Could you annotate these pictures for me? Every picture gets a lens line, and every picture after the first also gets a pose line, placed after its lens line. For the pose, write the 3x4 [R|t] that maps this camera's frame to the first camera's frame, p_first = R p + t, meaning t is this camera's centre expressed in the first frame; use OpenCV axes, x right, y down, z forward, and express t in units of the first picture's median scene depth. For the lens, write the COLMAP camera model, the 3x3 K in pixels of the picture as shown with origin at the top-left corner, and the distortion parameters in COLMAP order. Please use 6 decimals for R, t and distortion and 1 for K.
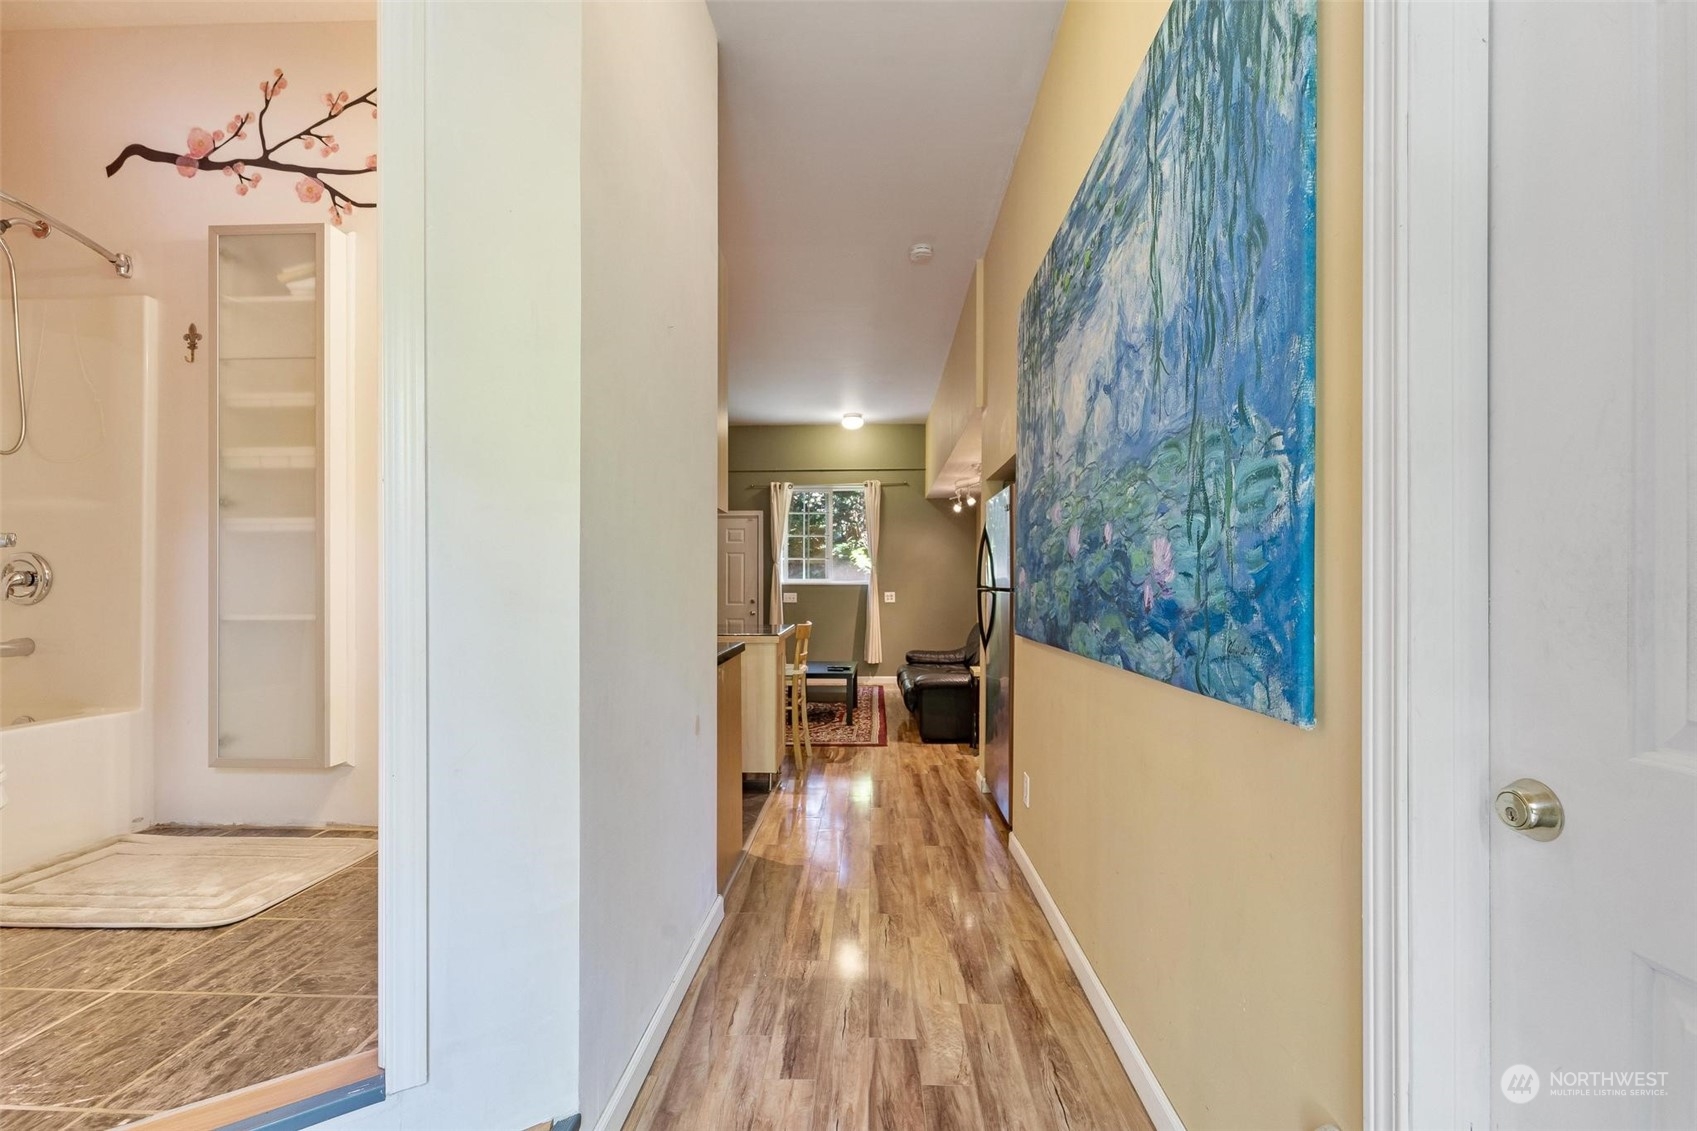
lens RADIAL K [[690.0, 0, 849.3], [0, 690.0, 577.9], [0, 0, 1]] dist [0.000115, -0.000238]
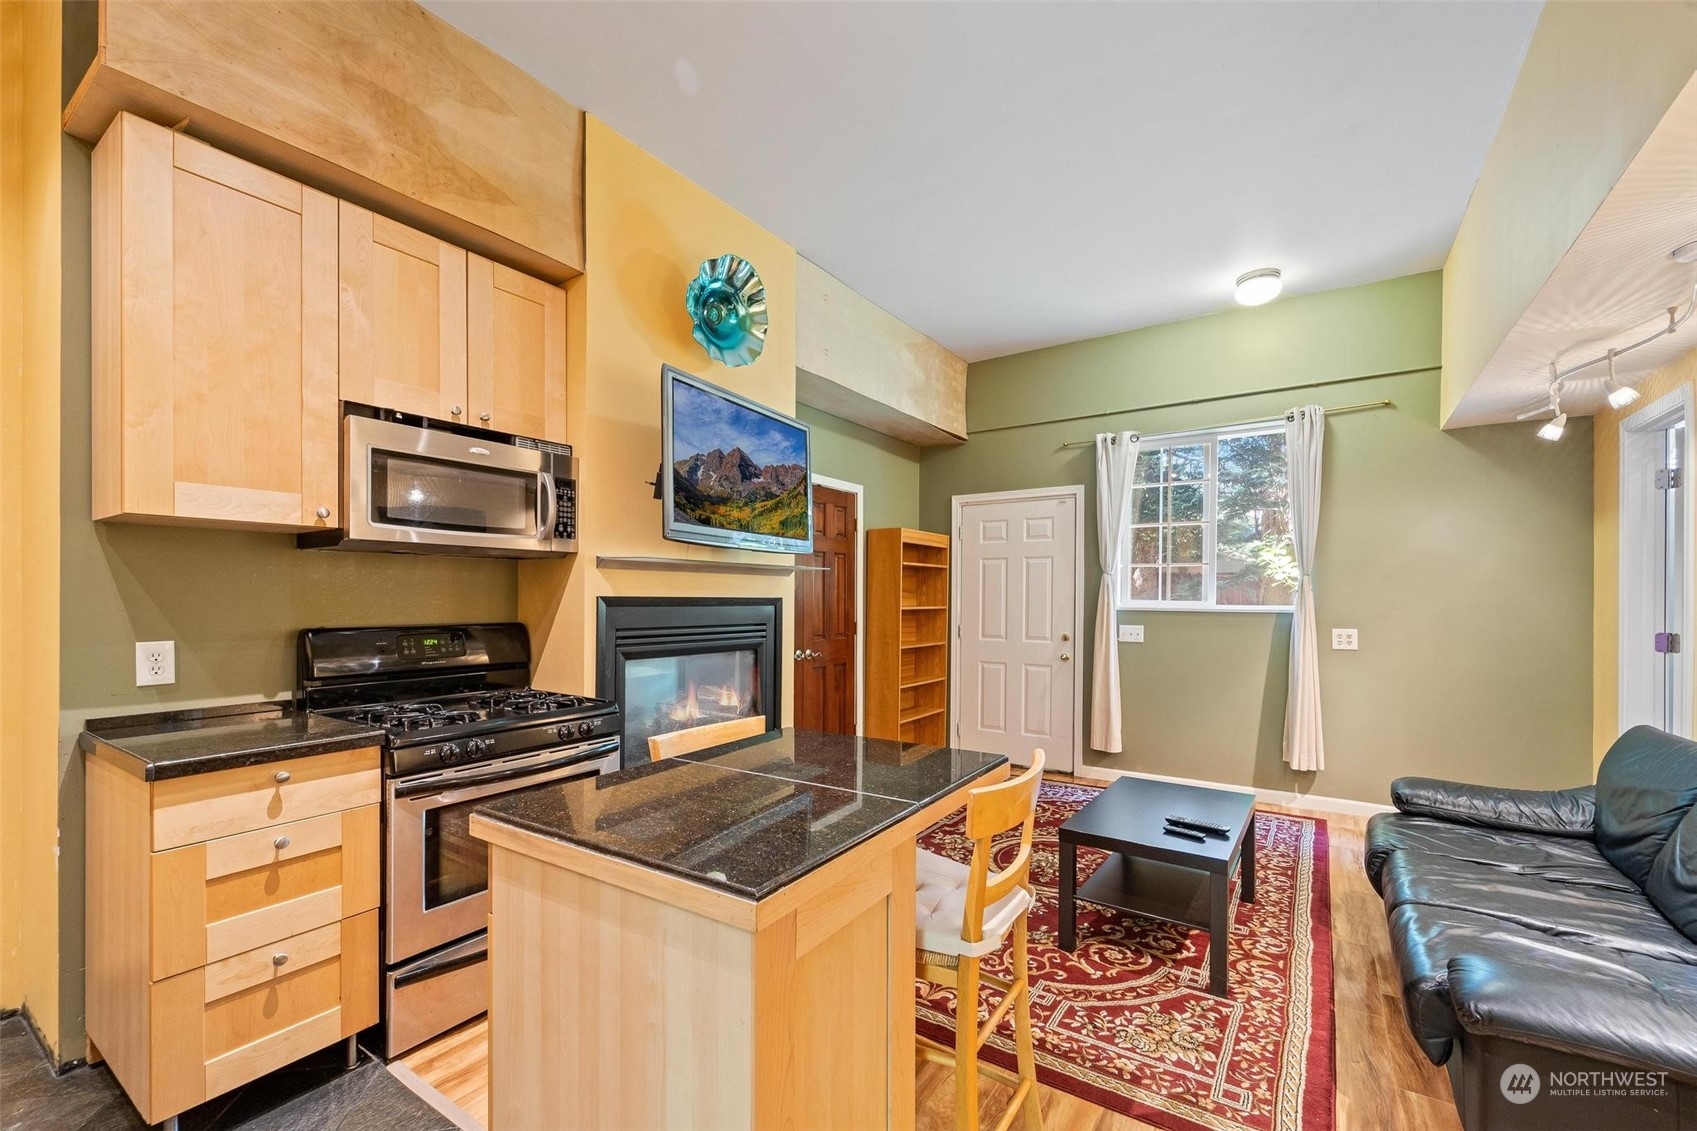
lens RADIAL K [[690.0, 0, 849.9], [0, 690.0, 600.0], [0, 0, 1]] dist [0.000115, -0.000238]
pose [[0.847605, 0.007045, -0.530581, 0.024044], [0.001865, 0.999866, 0.016256, -0.010441], [0.530625, -0.014768, 0.847478, 0.469561]]
